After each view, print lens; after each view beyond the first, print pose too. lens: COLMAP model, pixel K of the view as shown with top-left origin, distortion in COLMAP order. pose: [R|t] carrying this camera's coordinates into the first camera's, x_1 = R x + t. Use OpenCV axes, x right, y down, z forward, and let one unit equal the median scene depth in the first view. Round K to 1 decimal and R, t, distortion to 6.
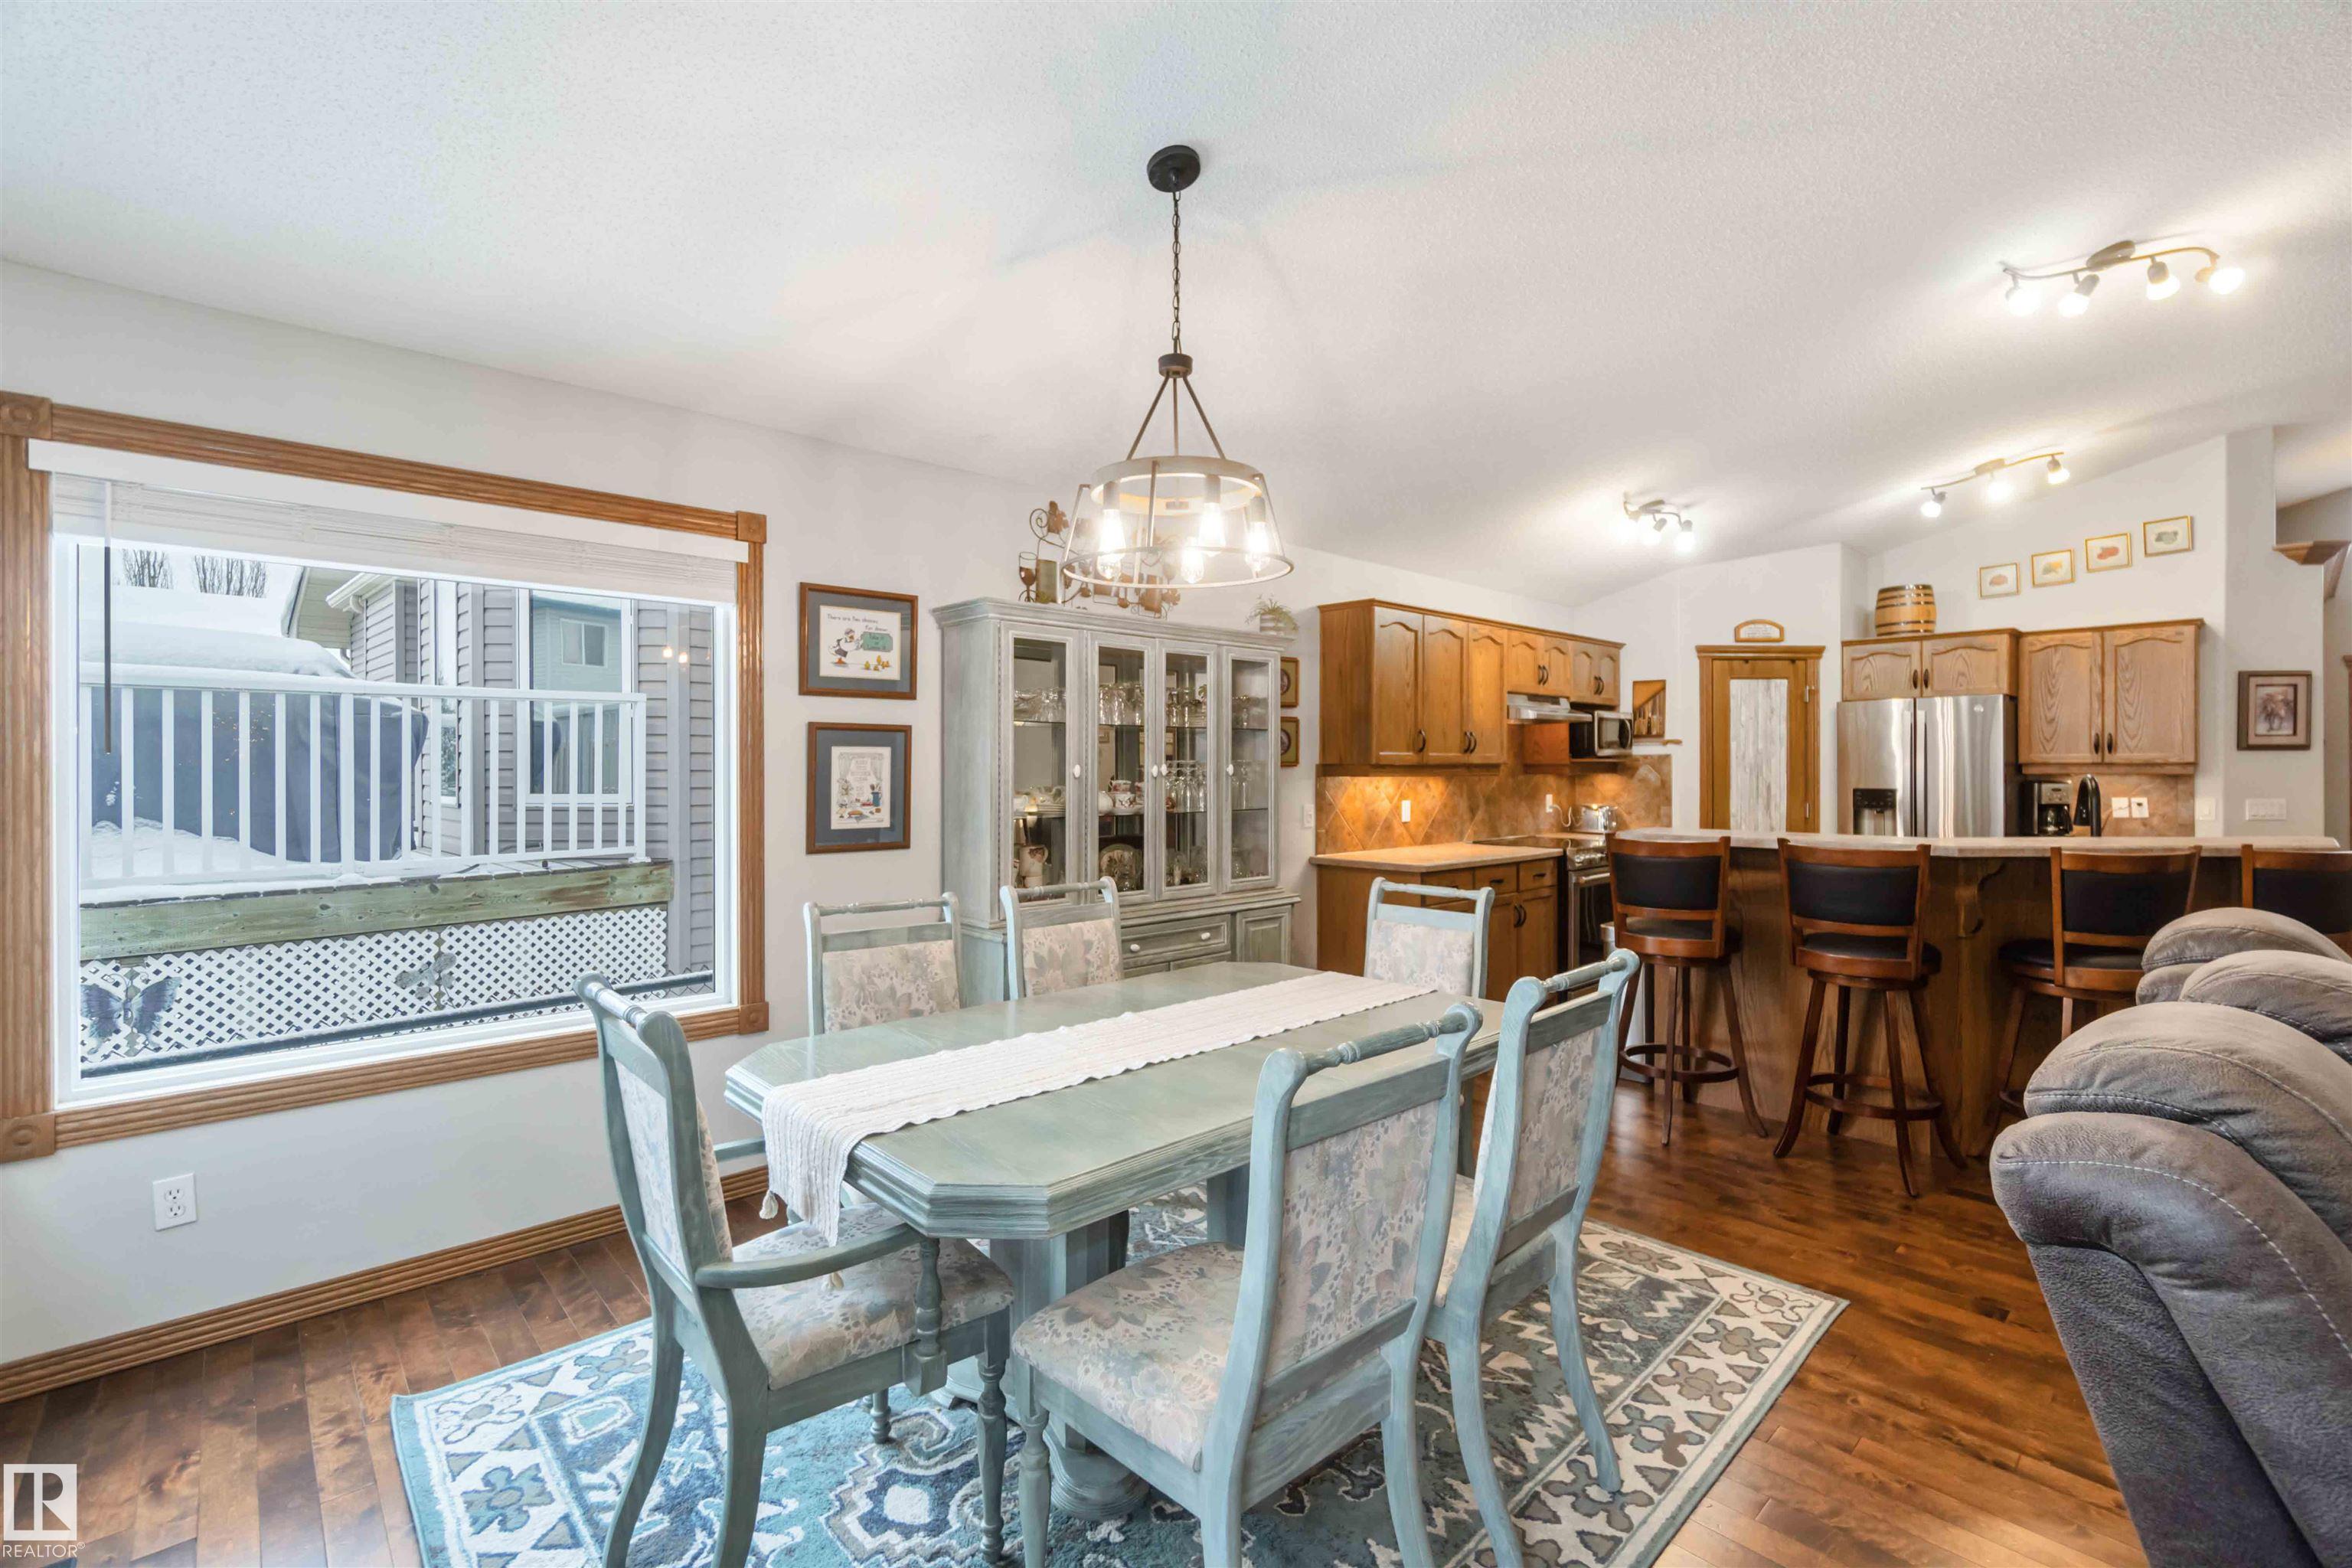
lens RADIAL K [[1021.9, 0, 1171.5], [0, 1021.9, 767.9], [0, 0, 1]] dist [-0.002542, 0.000372]
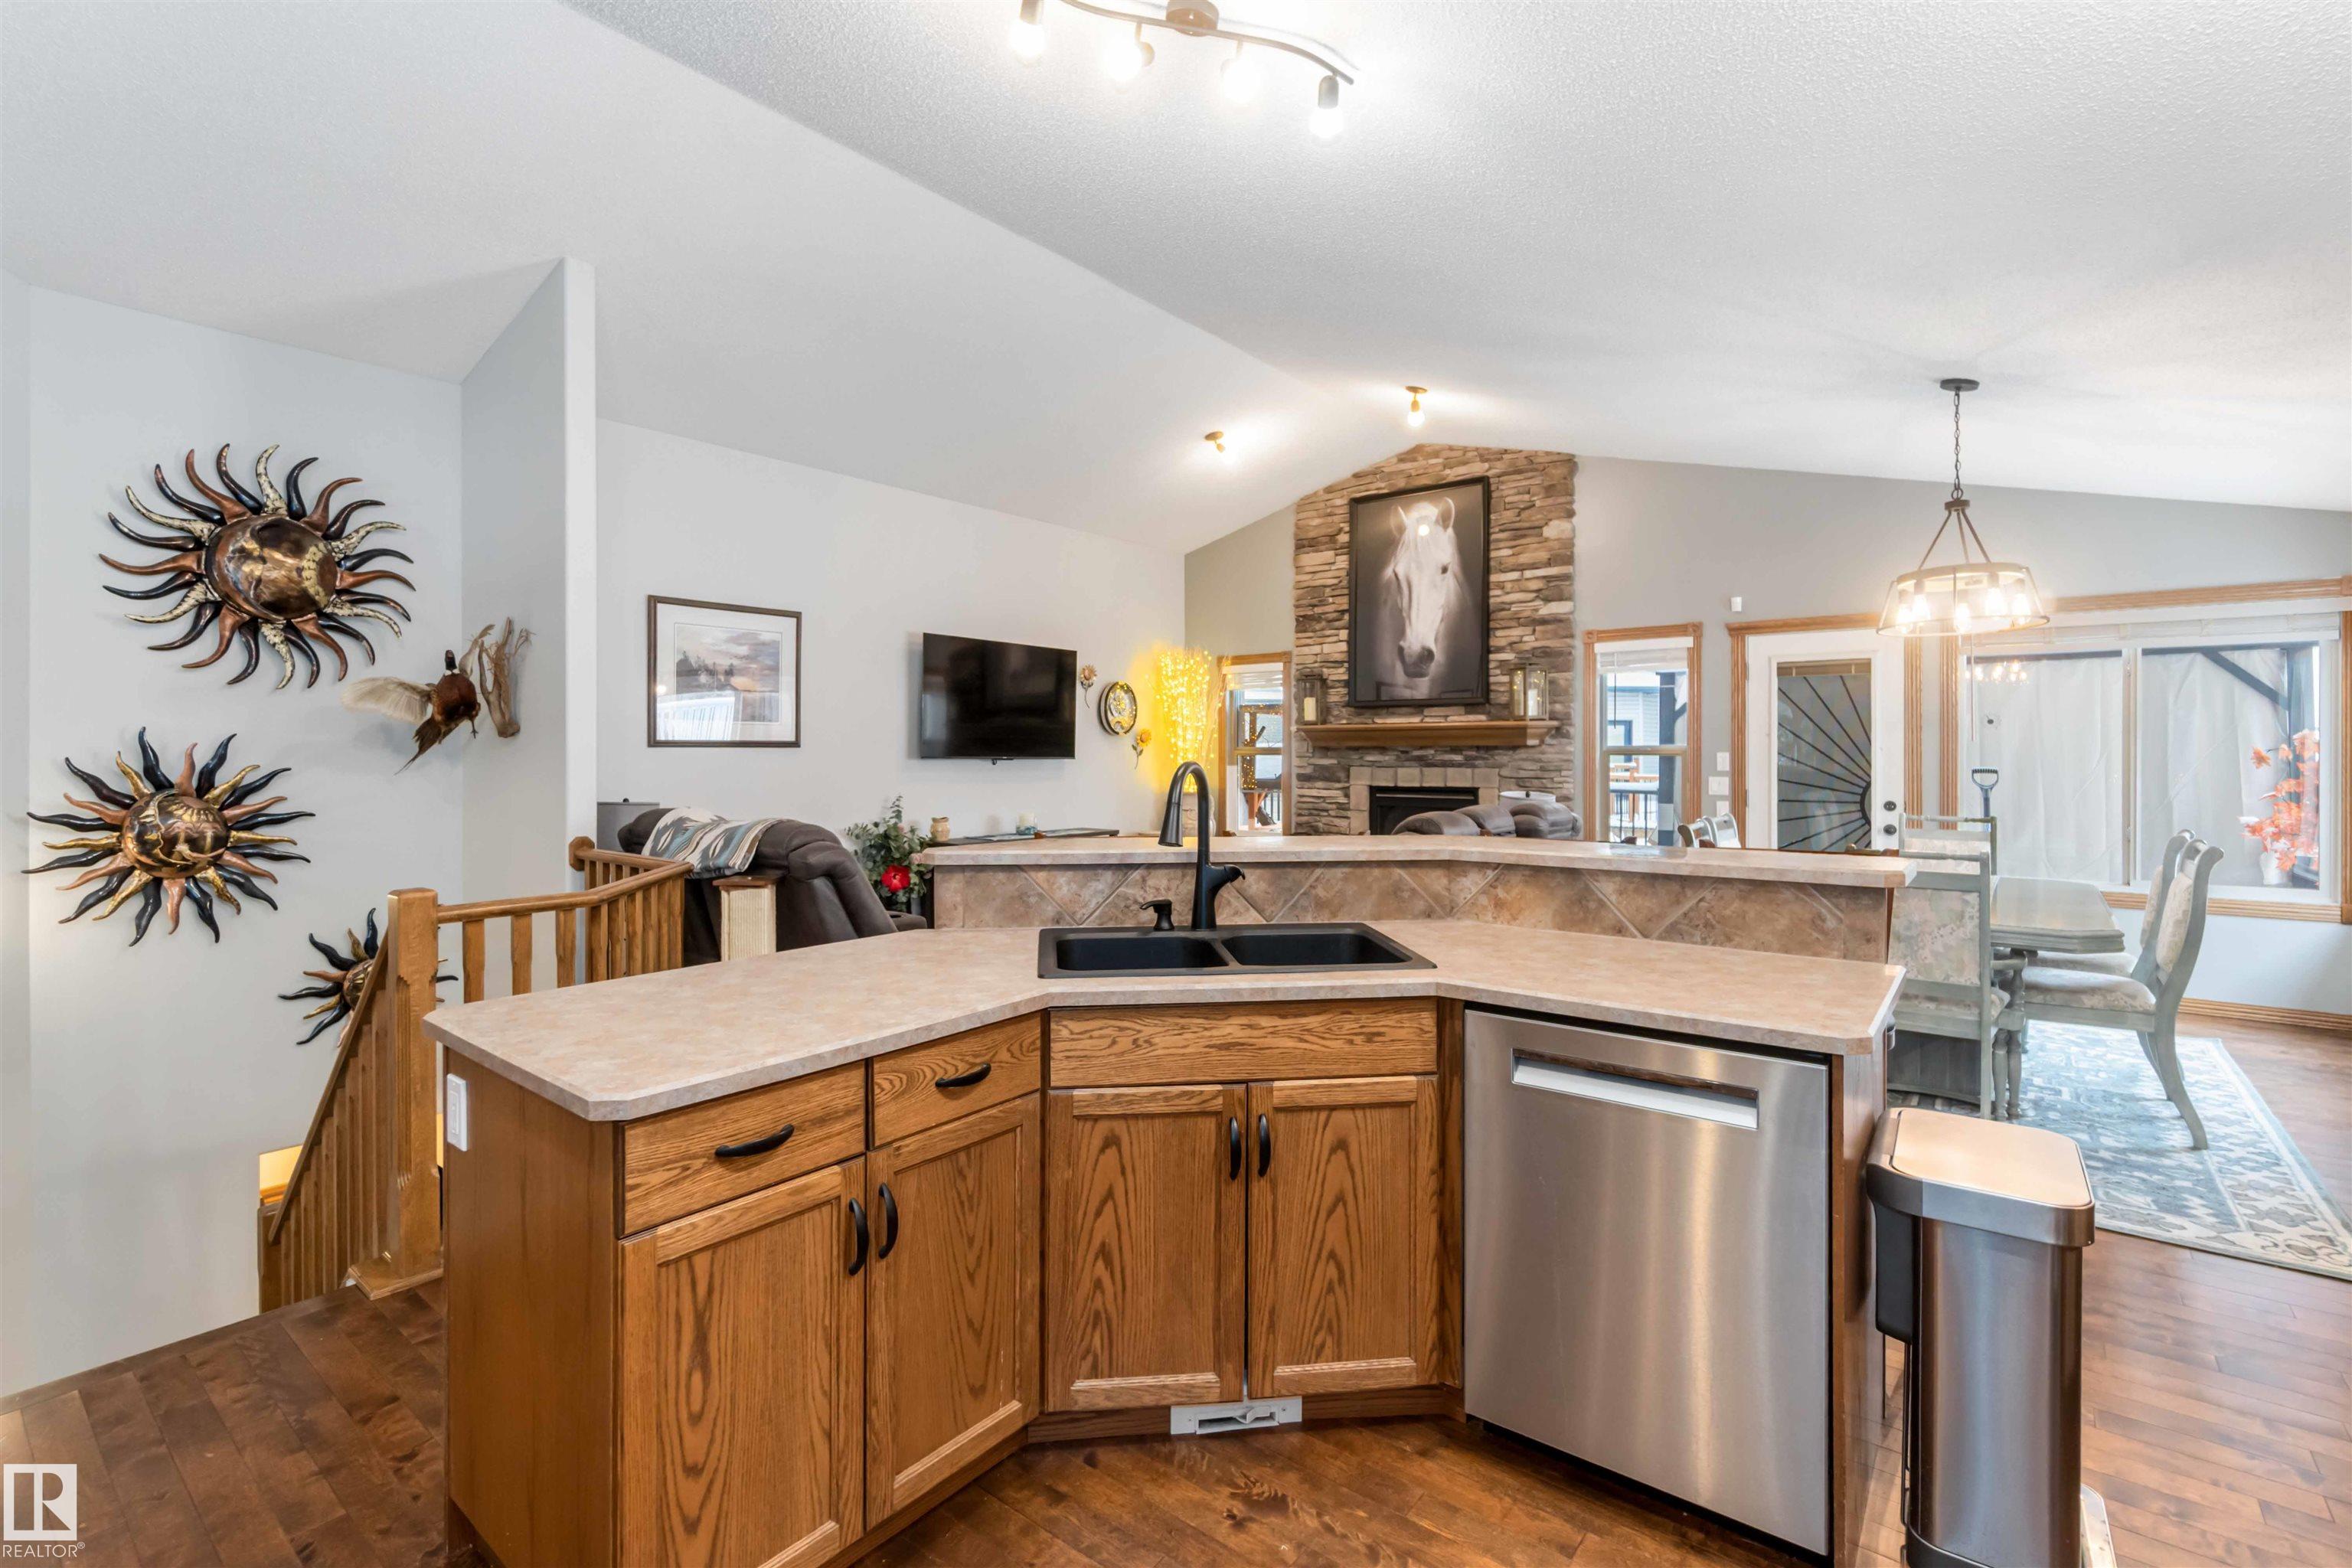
lens RADIAL K [[1061.8, 0, 1178.3], [0, 1061.8, 752.1], [0, 0, 1]] dist [-0.002950, 0.000954]
pose [[-0.987894, 0.005321, -0.155040, 0.697398], [0.005196, 0.999986, 0.001212, 0.000779], [0.155044, 0.000391, -0.987907, 1.145206]]
